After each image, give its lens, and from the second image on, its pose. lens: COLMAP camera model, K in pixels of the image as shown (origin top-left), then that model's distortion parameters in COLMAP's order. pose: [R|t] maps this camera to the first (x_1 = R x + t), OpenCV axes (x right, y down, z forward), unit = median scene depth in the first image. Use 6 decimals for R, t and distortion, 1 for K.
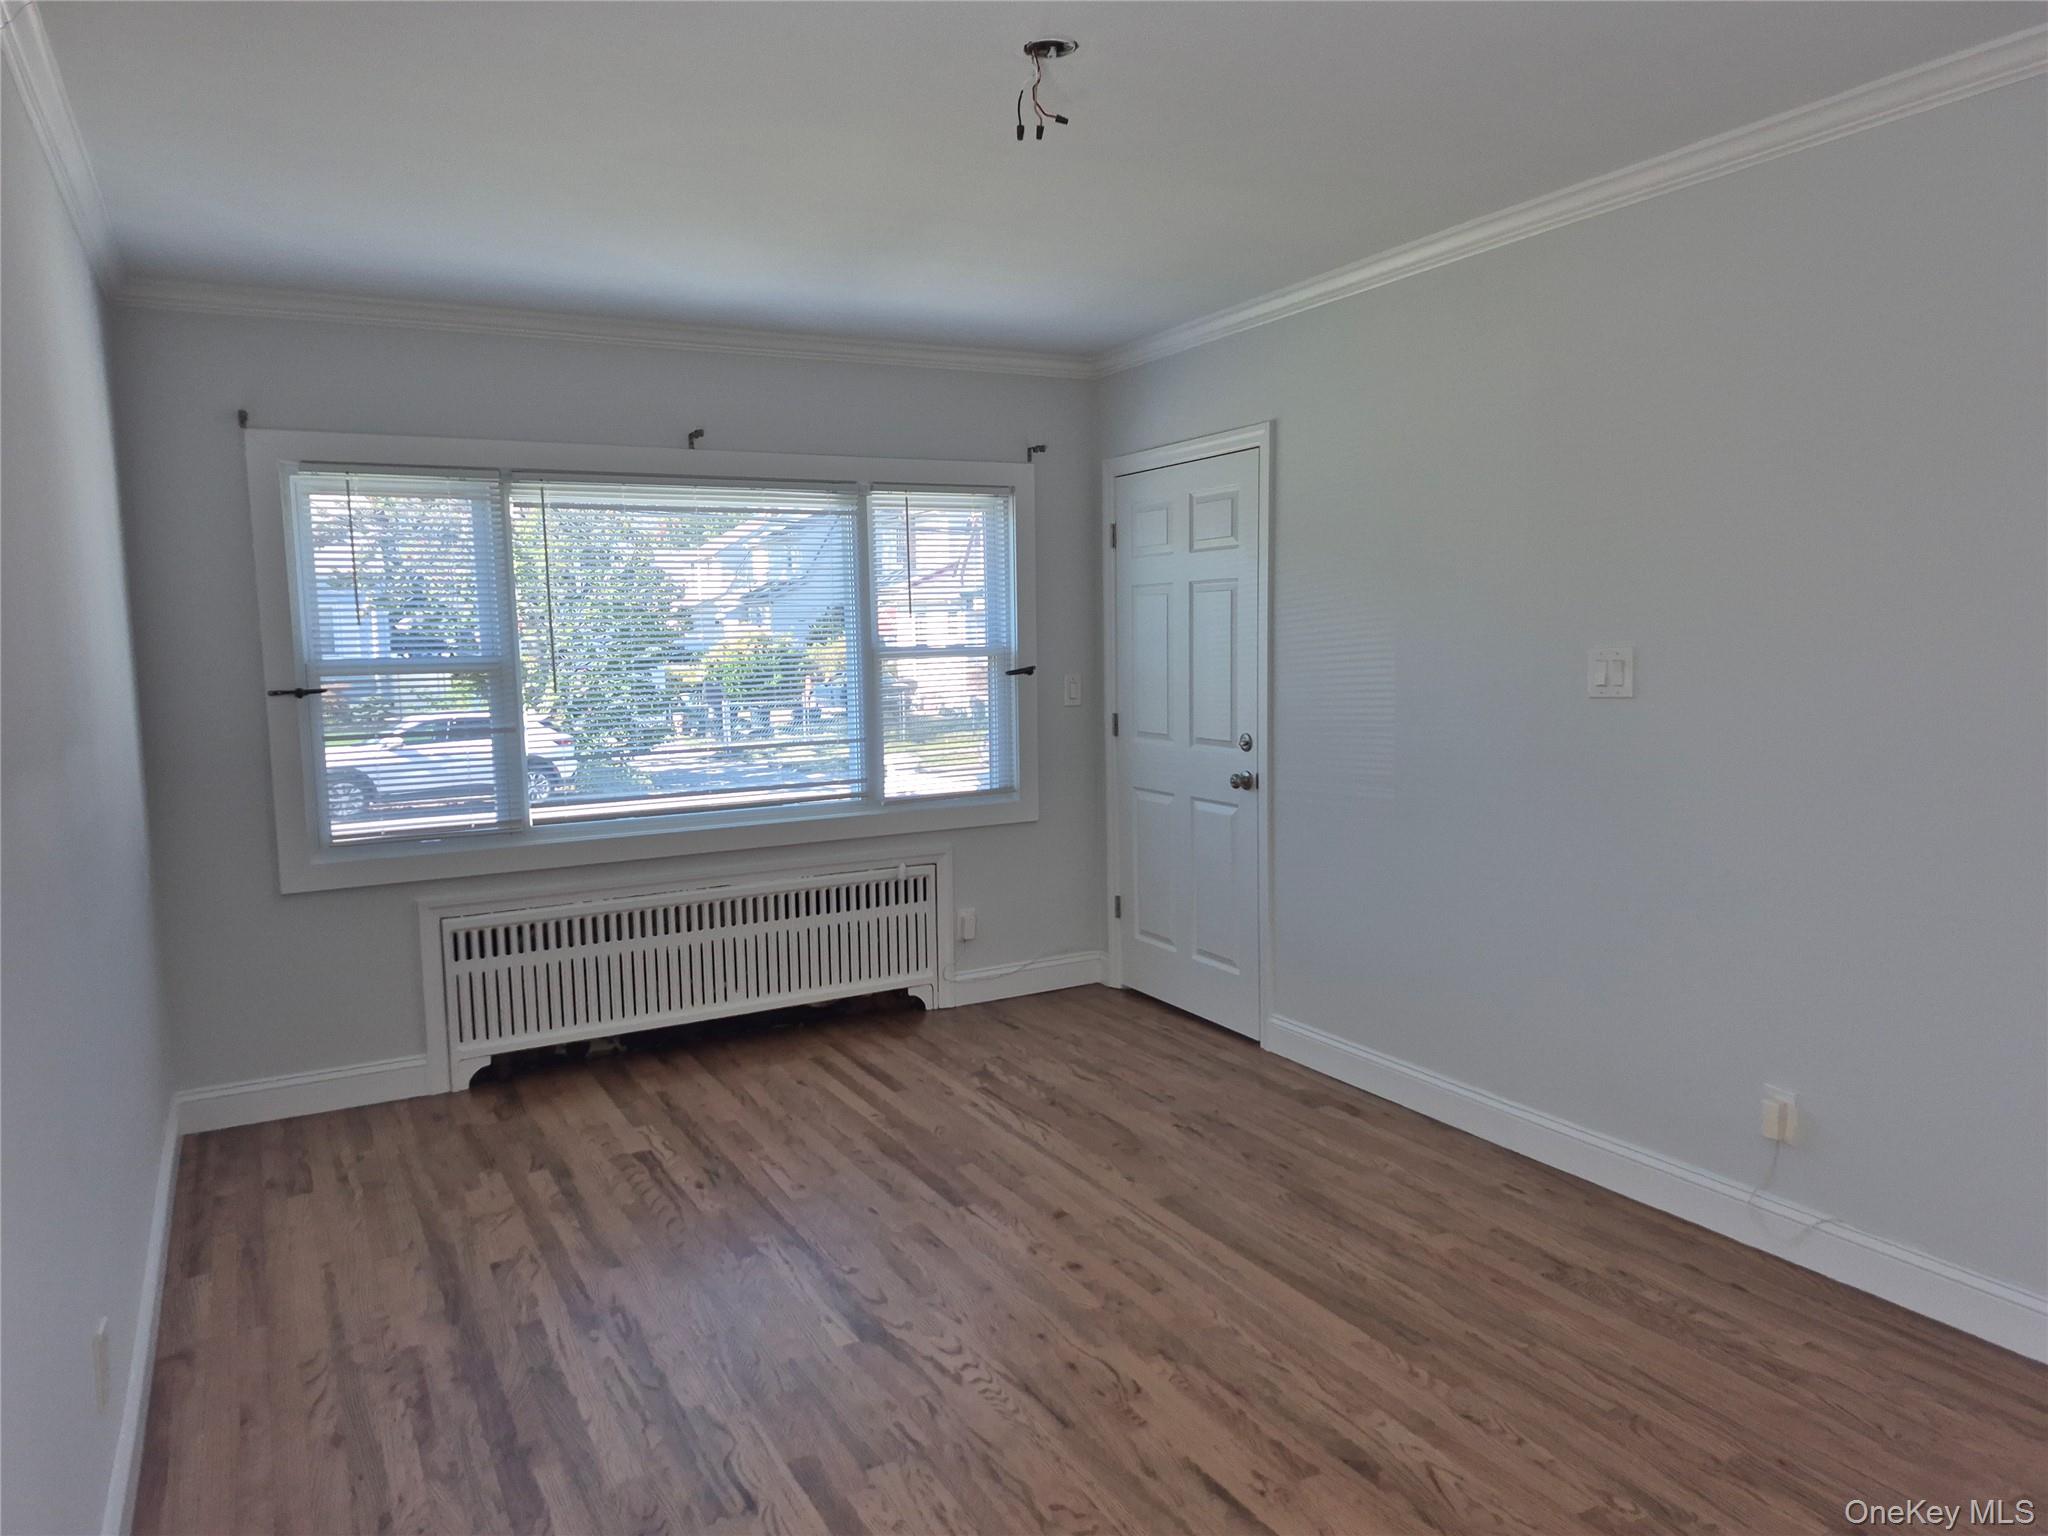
lens RADIAL K [[1437.1, 0, 987.9], [0, 1437.1, 772.5], [0, 0, 1]] dist [0.100817, -0.108028]
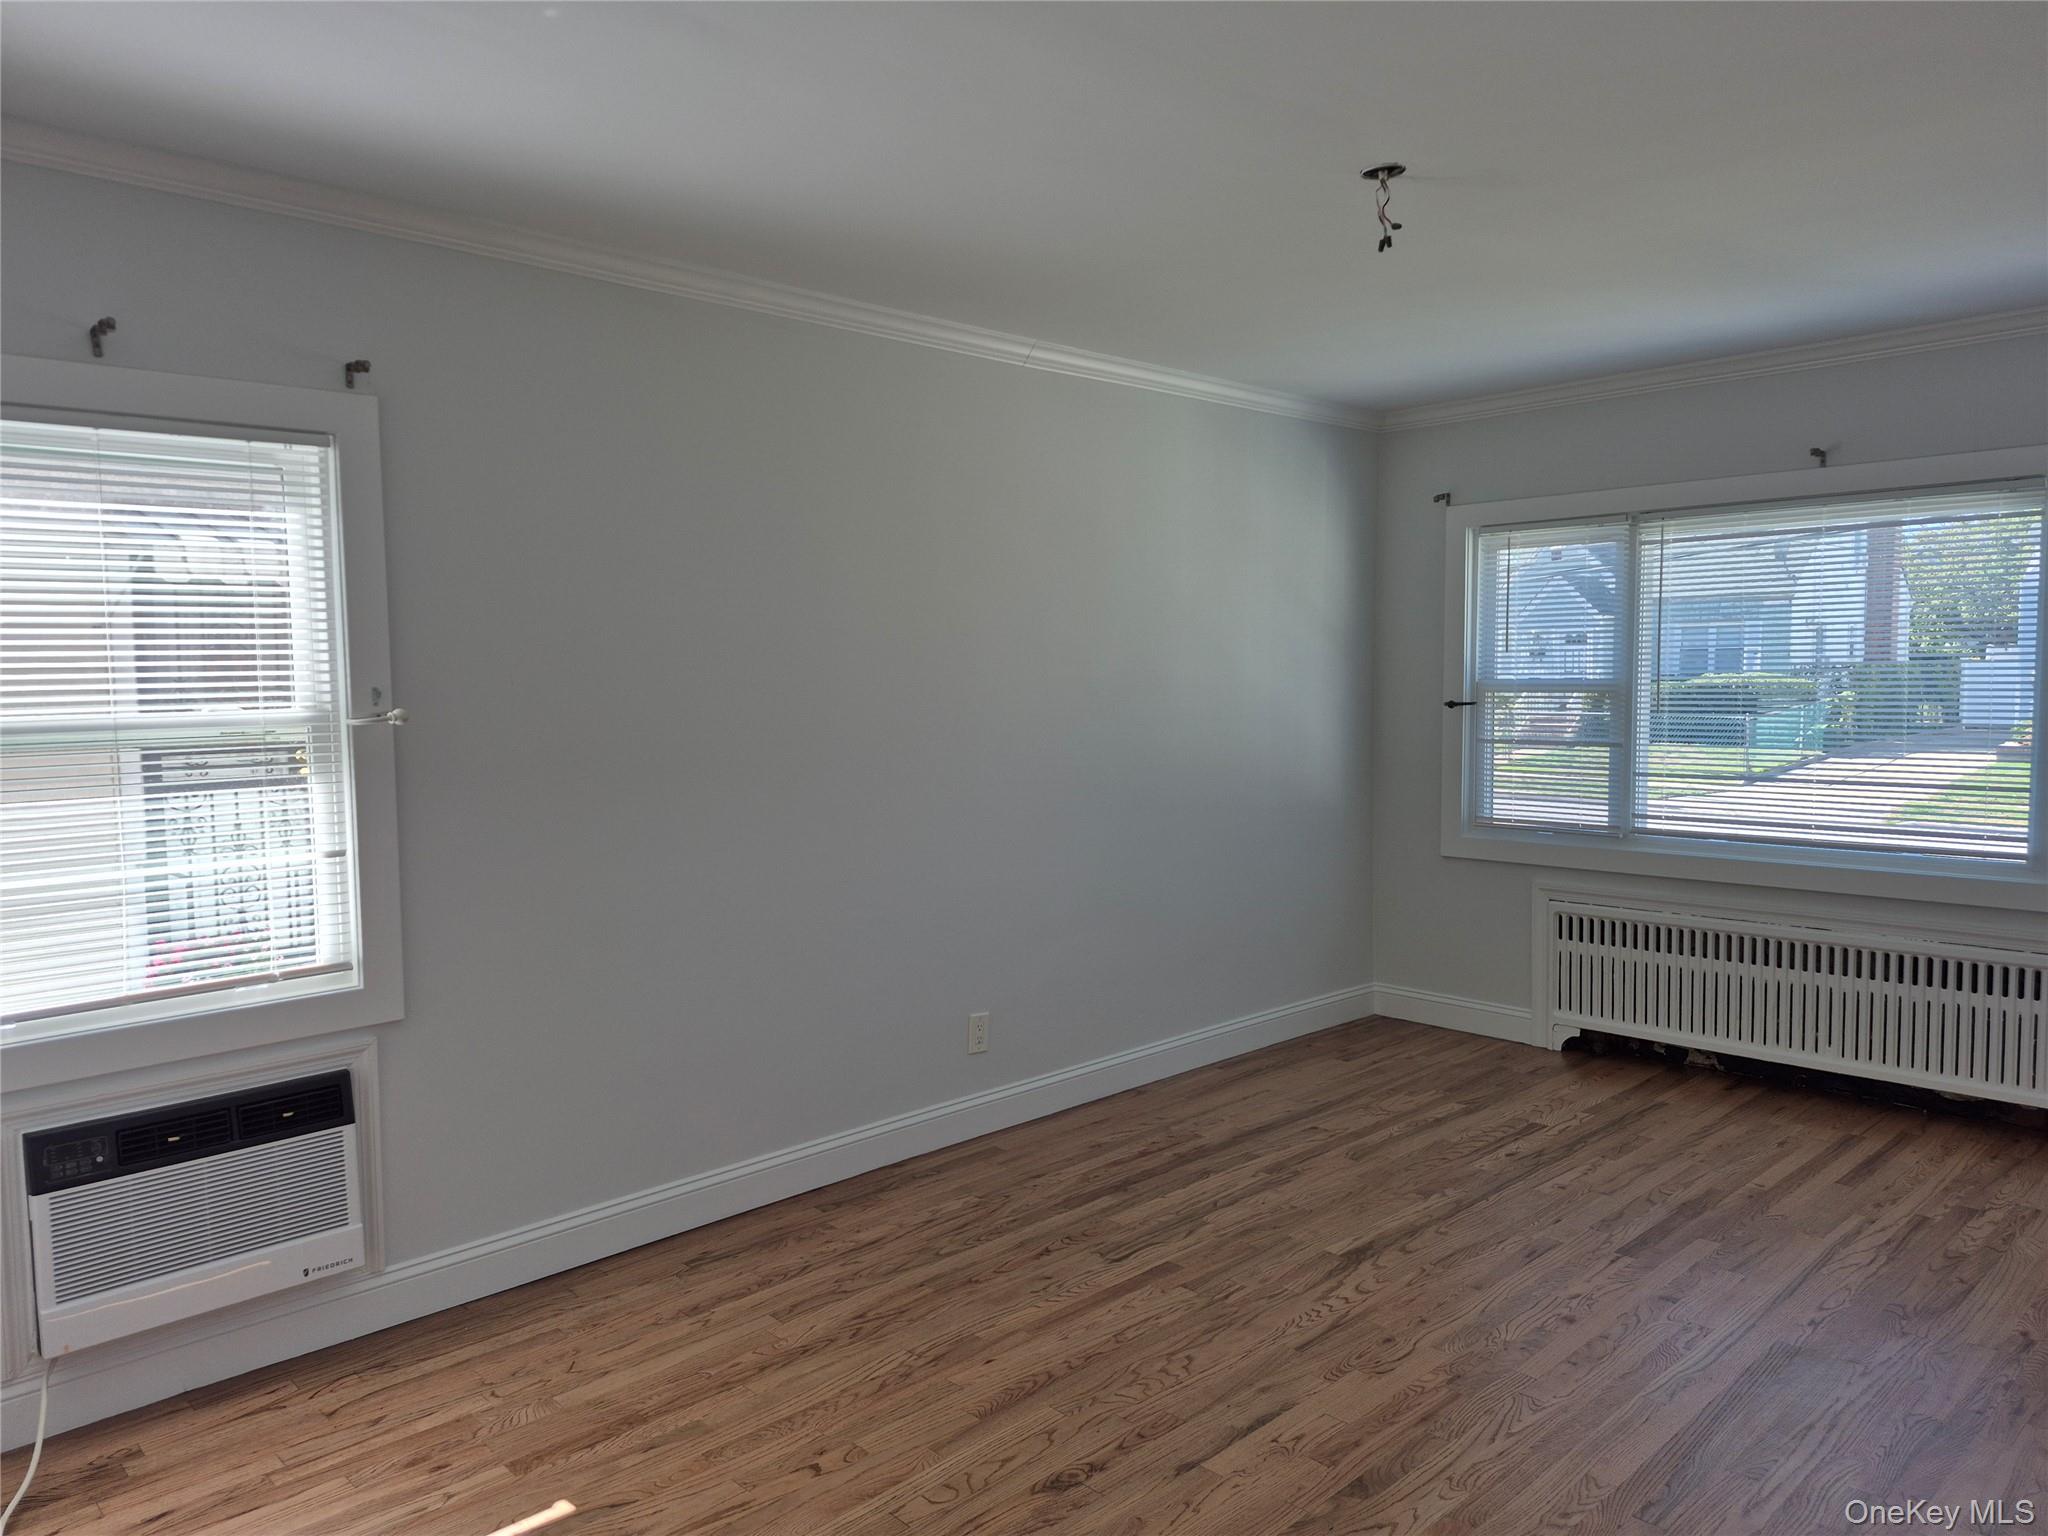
lens RADIAL K [[1437.1, 0, 987.9], [0, 1437.1, 772.5], [0, 0, 1]] dist [0.100817, -0.108028]
pose [[0.255298, 0.090676, -0.962601, 0.703610], [-0.088818, 0.993582, 0.070039, -0.049156], [0.962774, 0.067616, 0.261713, 0.270878]]
